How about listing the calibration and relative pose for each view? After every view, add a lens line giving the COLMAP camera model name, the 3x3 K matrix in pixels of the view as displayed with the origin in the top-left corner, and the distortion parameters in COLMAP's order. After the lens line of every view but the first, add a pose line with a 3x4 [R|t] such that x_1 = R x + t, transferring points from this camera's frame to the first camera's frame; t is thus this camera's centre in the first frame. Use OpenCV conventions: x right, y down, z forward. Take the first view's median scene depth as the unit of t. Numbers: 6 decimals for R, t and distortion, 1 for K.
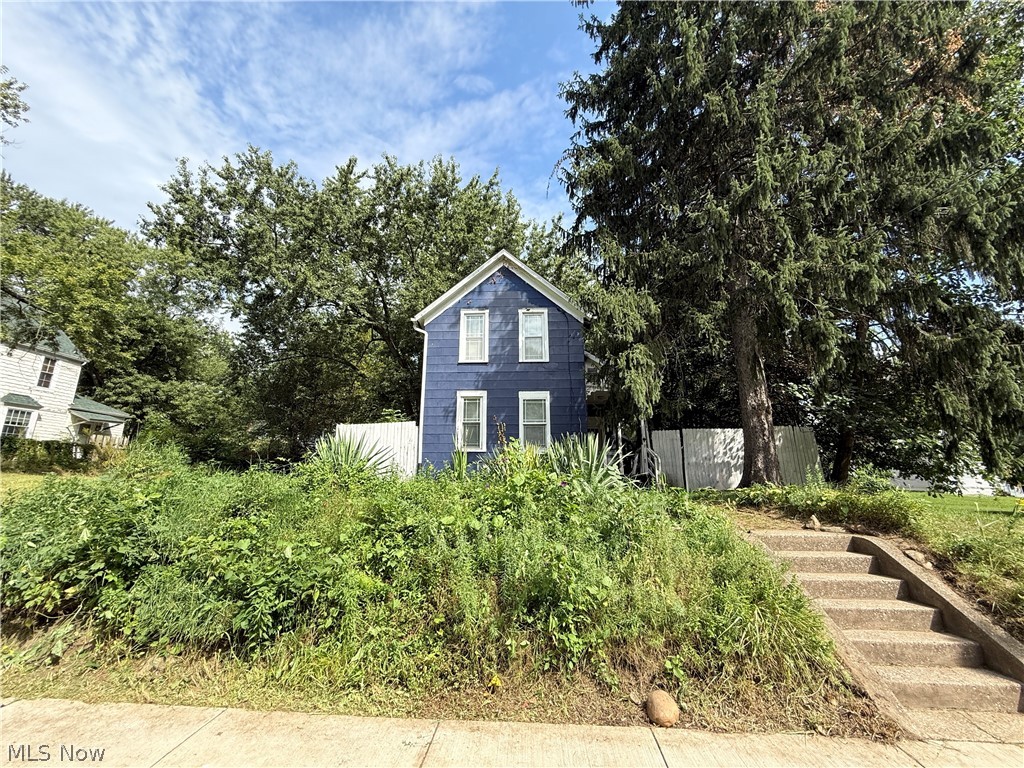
lens RADIAL K [[410.9, 0, 516.4], [0, 410.9, 382.7], [0, 0, 1]] dist [0.000355, 0.000131]
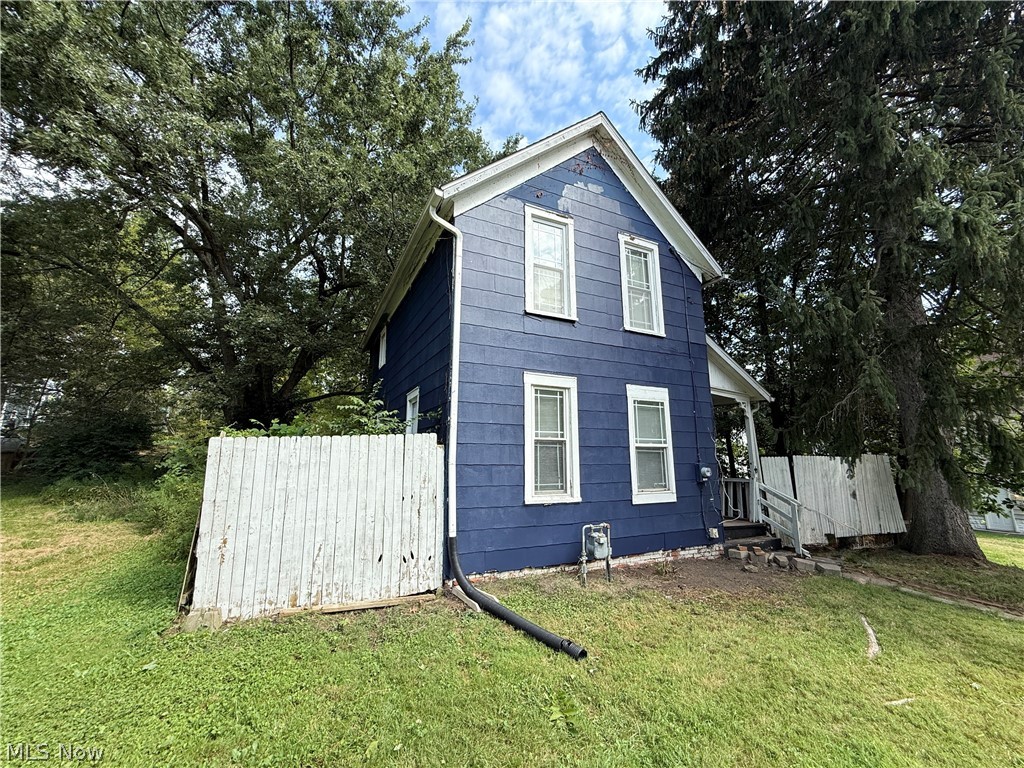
lens RADIAL K [[409.4, 0, 509.1], [0, 409.4, 384.6], [0, 0, 1]] dist [0.000419, -0.000069]
pose [[0.887682, 0.085077, 0.452530, -0.364942], [-0.112512, 0.993068, 0.034003, 0.020293], [-0.446500, -0.081099, 0.891101, 0.578783]]
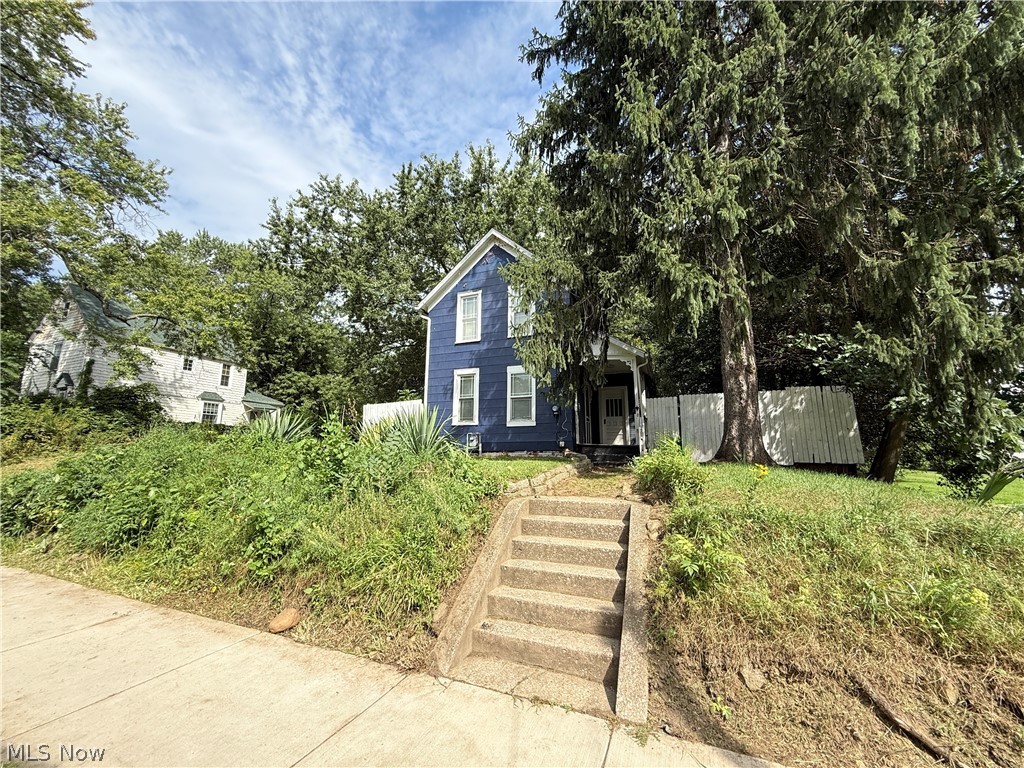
lens RADIAL K [[409.3, 0, 512.0], [0, 409.3, 384.0], [0, 0, 1]] dist [-0.030769, 0.014157]
pose [[0.944846, -0.053467, -0.323120, 0.340294], [0.072628, 0.996226, 0.047529, 0.016725], [0.319360, -0.068375, 0.945164, 0.027430]]
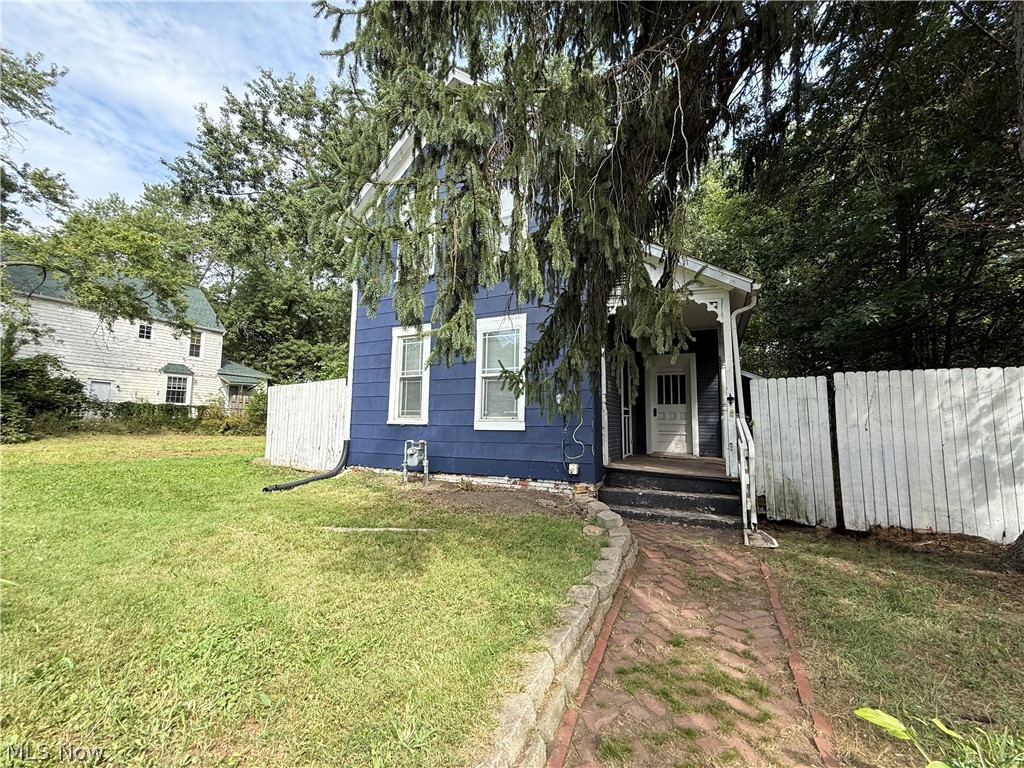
lens RADIAL K [[409.4, 0, 509.1], [0, 409.4, 384.6], [0, 0, 1]] dist [0.000419, -0.000069]
pose [[0.908644, -0.029209, -0.416549, 0.273273], [0.087109, 0.988863, 0.120675, 0.045221], [0.408385, -0.145936, 0.901068, 0.486468]]
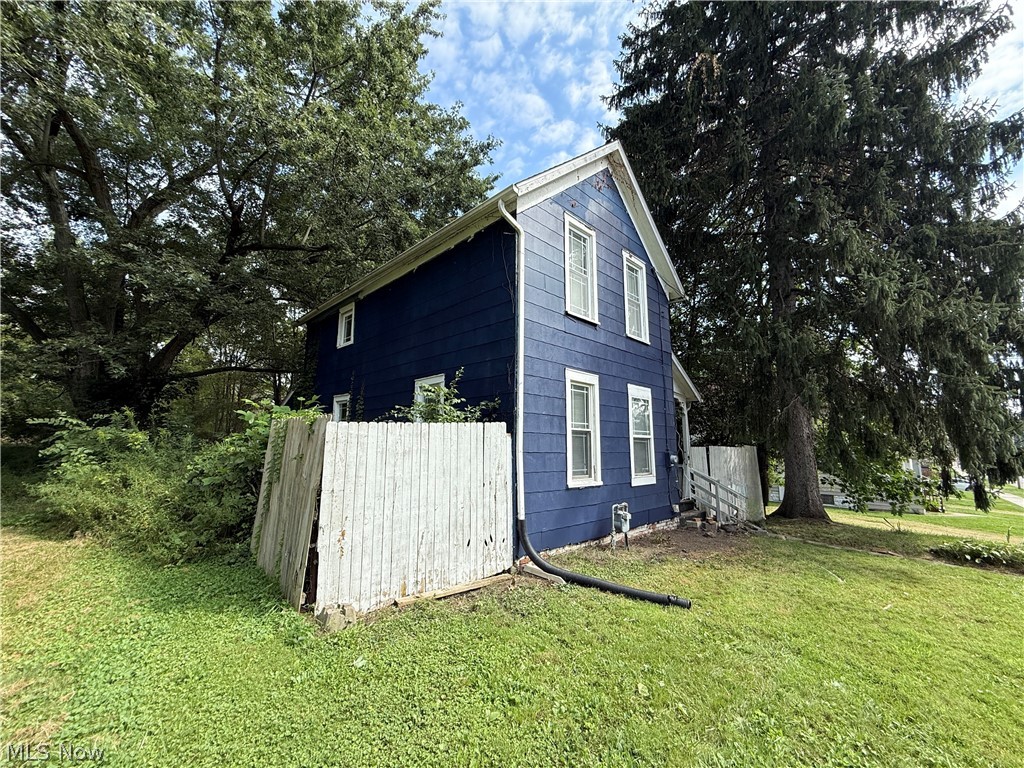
lens RADIAL K [[409.4, 0, 509.1], [0, 409.4, 384.6], [0, 0, 1]] dist [0.000419, -0.000069]
pose [[0.694343, 0.117026, 0.710065, -0.546736], [-0.181518, 0.983266, 0.015447, 0.044813], [-0.696375, -0.139615, 0.703967, 0.674498]]
